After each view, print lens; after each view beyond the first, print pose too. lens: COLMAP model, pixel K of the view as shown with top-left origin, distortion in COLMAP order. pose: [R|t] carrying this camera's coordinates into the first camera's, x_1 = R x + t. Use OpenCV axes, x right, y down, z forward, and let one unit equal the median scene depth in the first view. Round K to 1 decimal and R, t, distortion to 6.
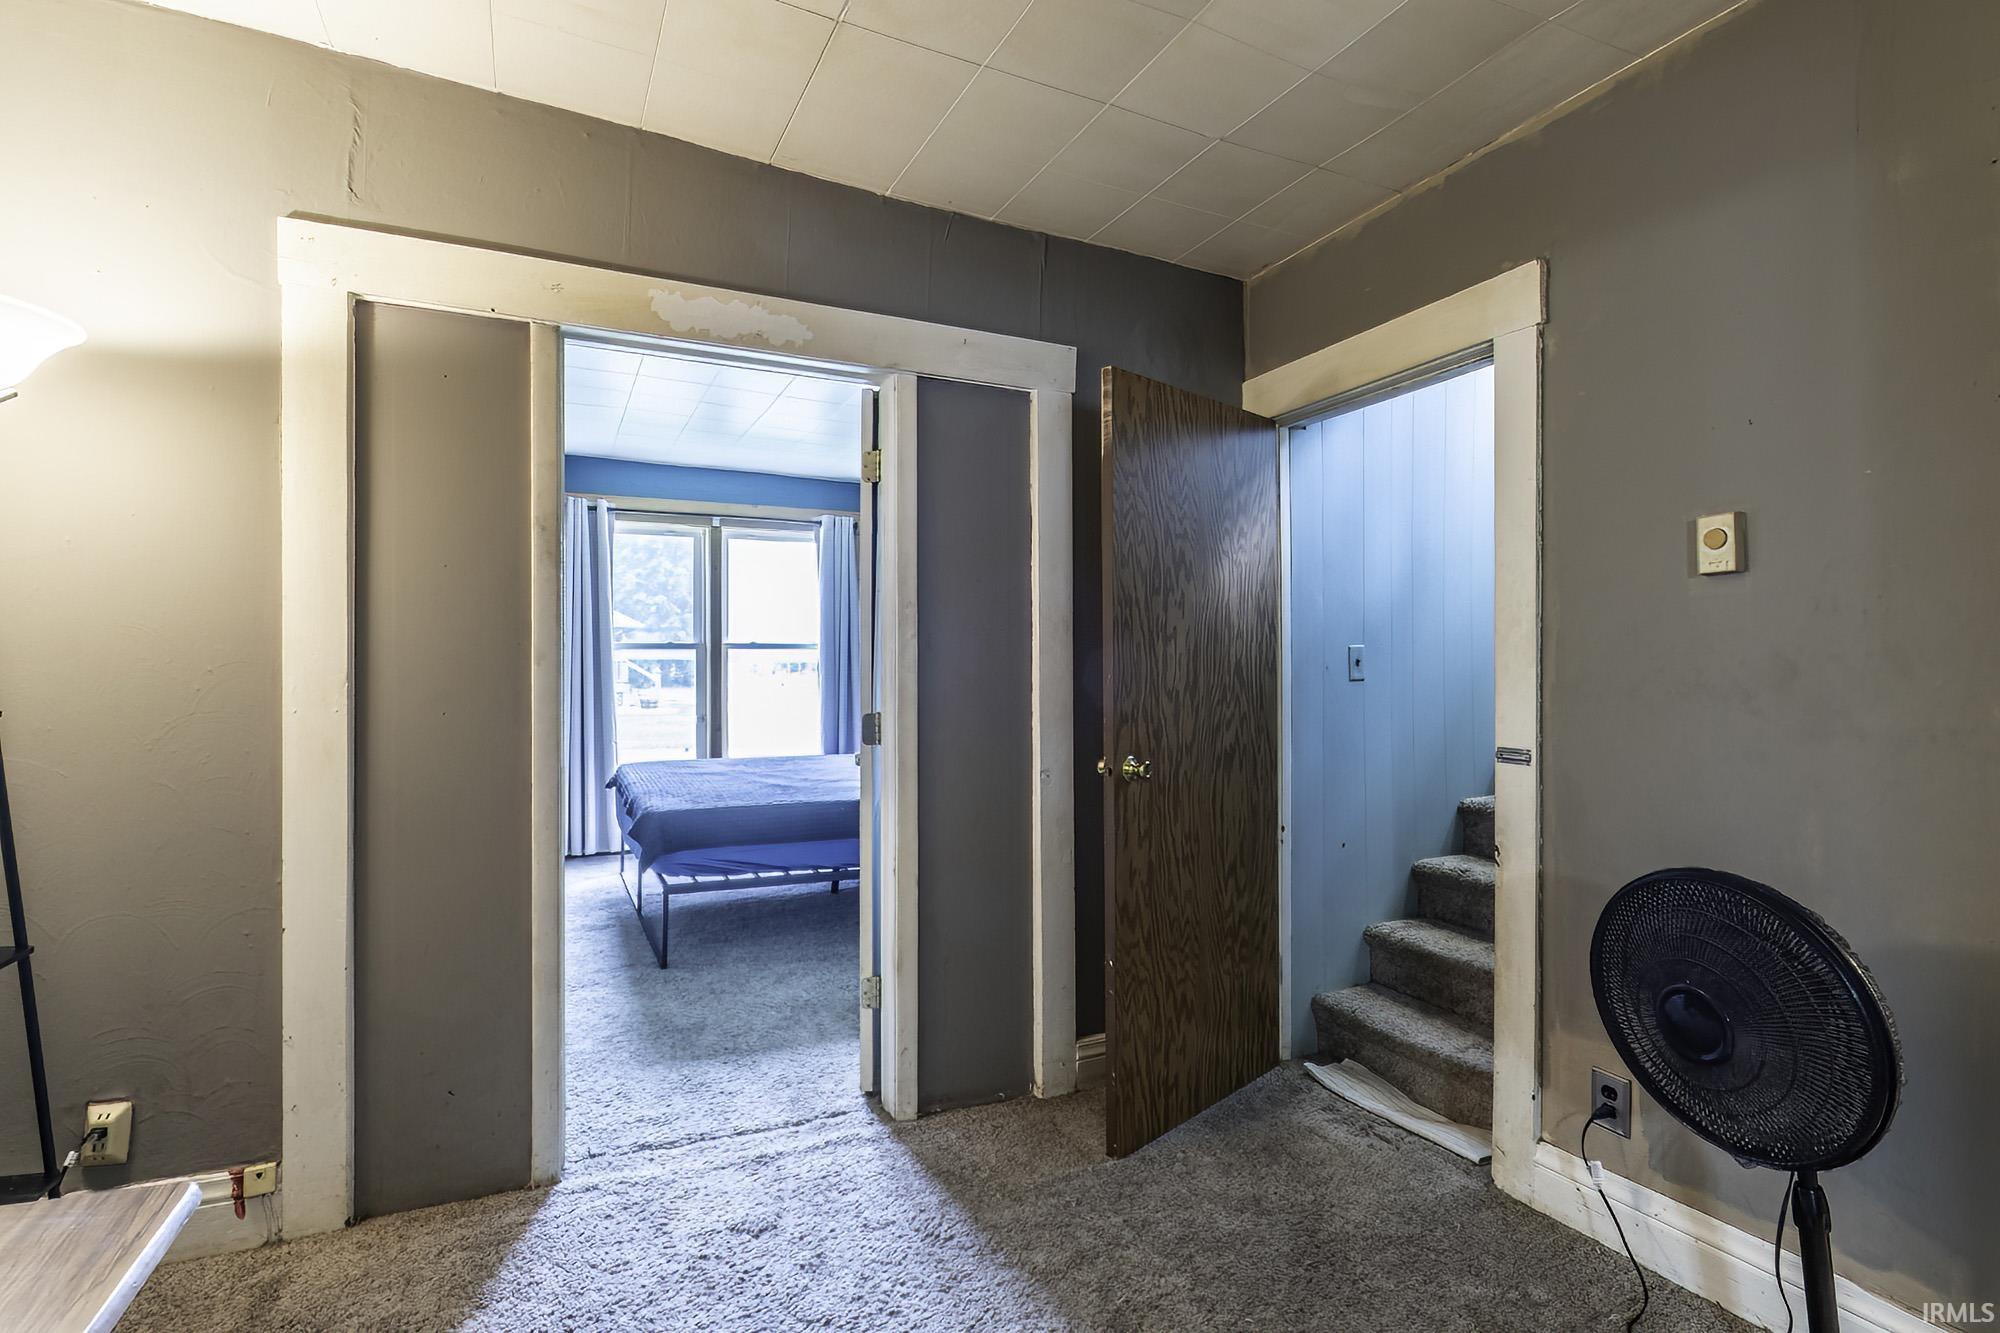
lens RADIAL K [[967.7, 0, 1009.8], [0, 967.7, 660.9], [0, 0, 1]] dist [0.002992, 0.000935]
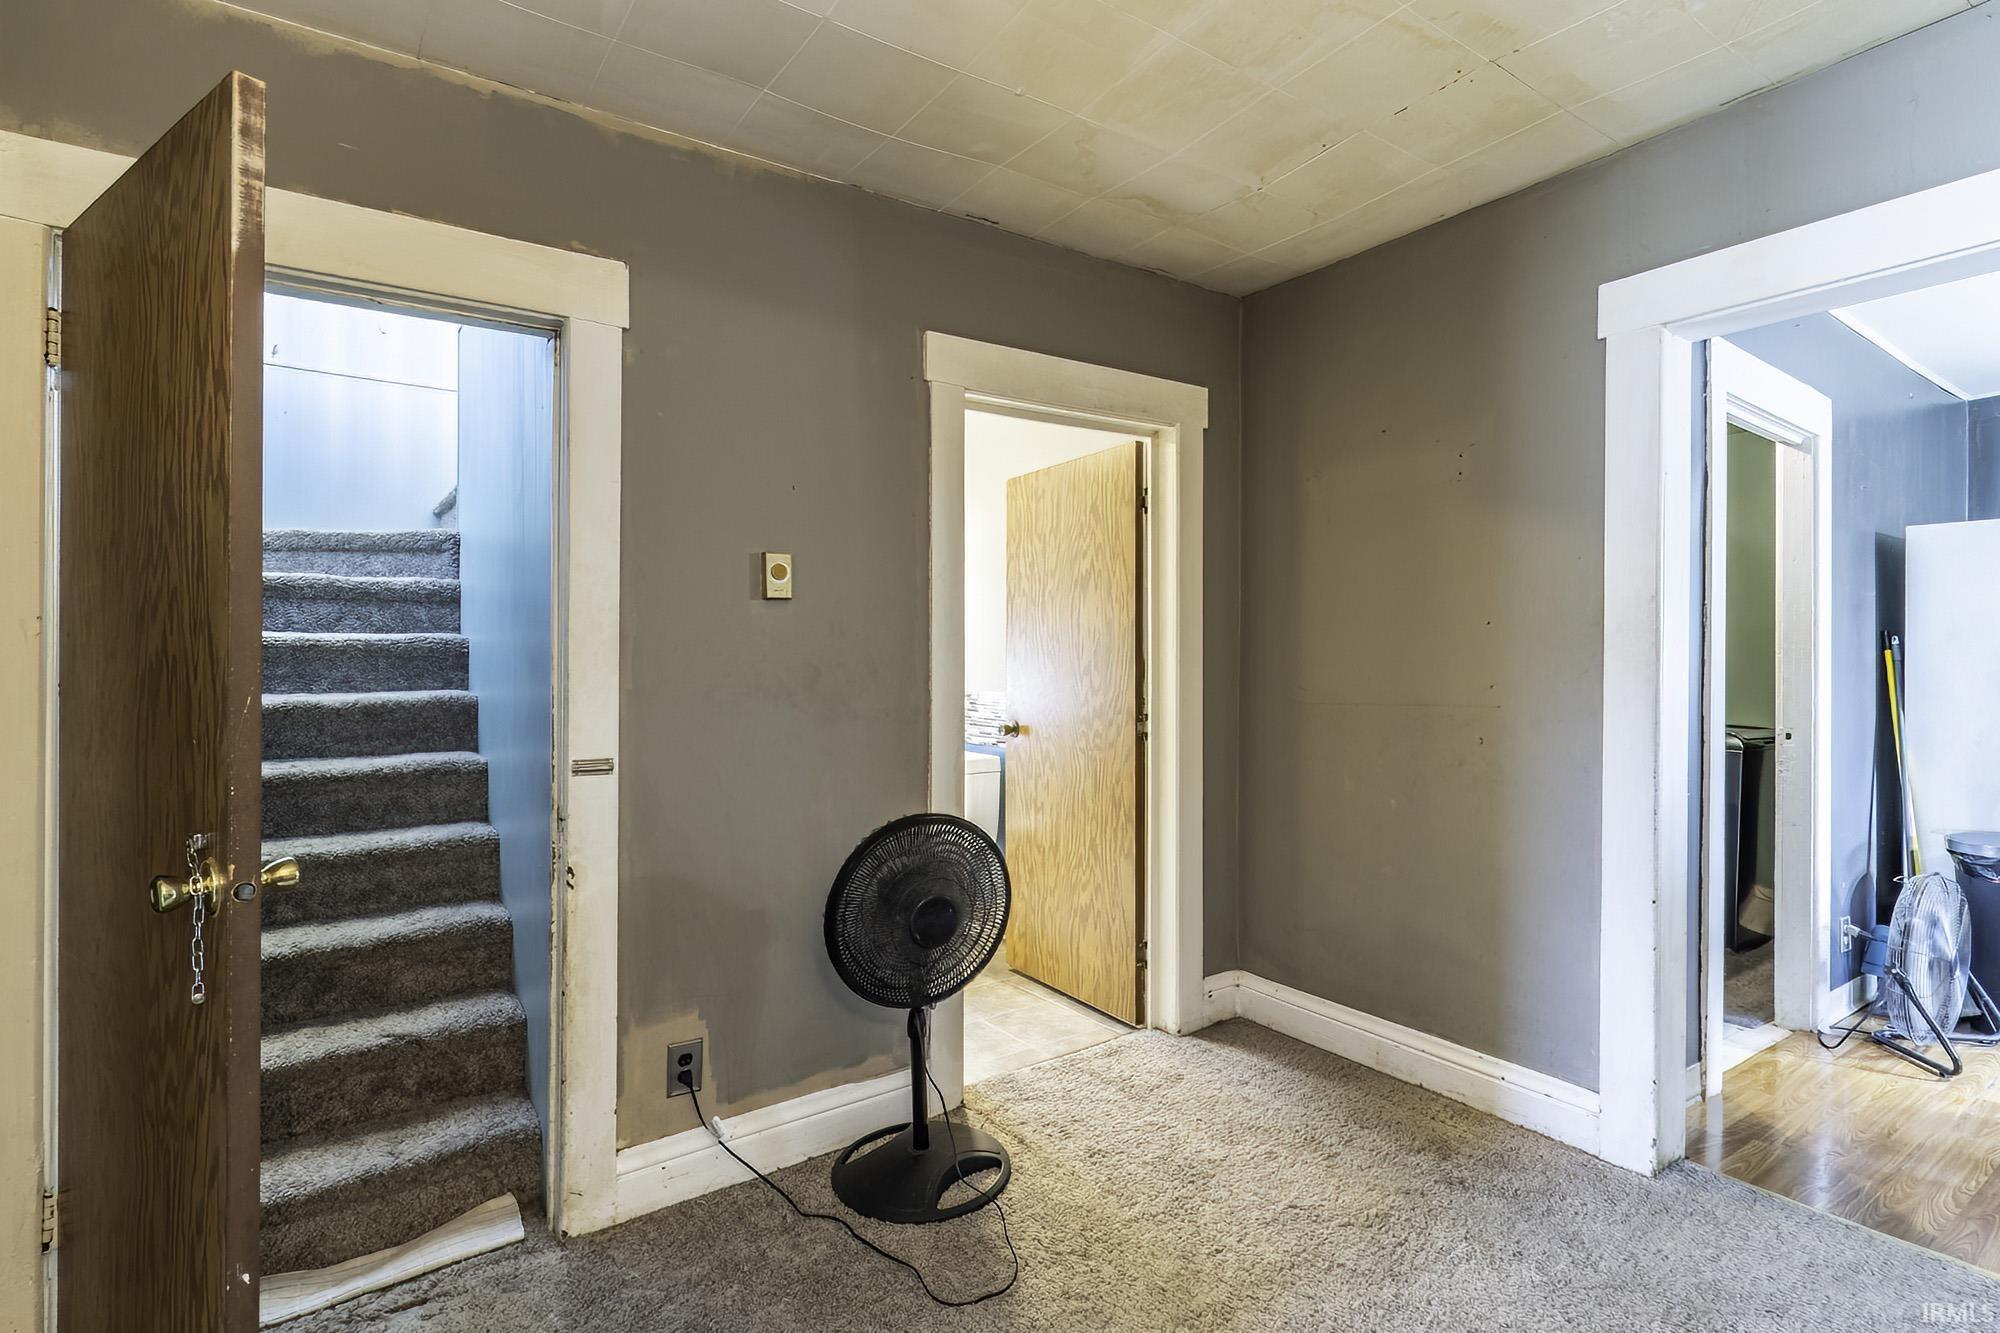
lens RADIAL K [[967.7, 0, 1009.8], [0, 967.7, 660.9], [0, 0, 1]] dist [0.002992, 0.000935]
pose [[-0.154050, 0.003074, 0.988058, -0.498435], [-0.001017, 0.999994, -0.003269, -0.003835], [-0.988063, -0.001509, -0.154046, 0.764280]]
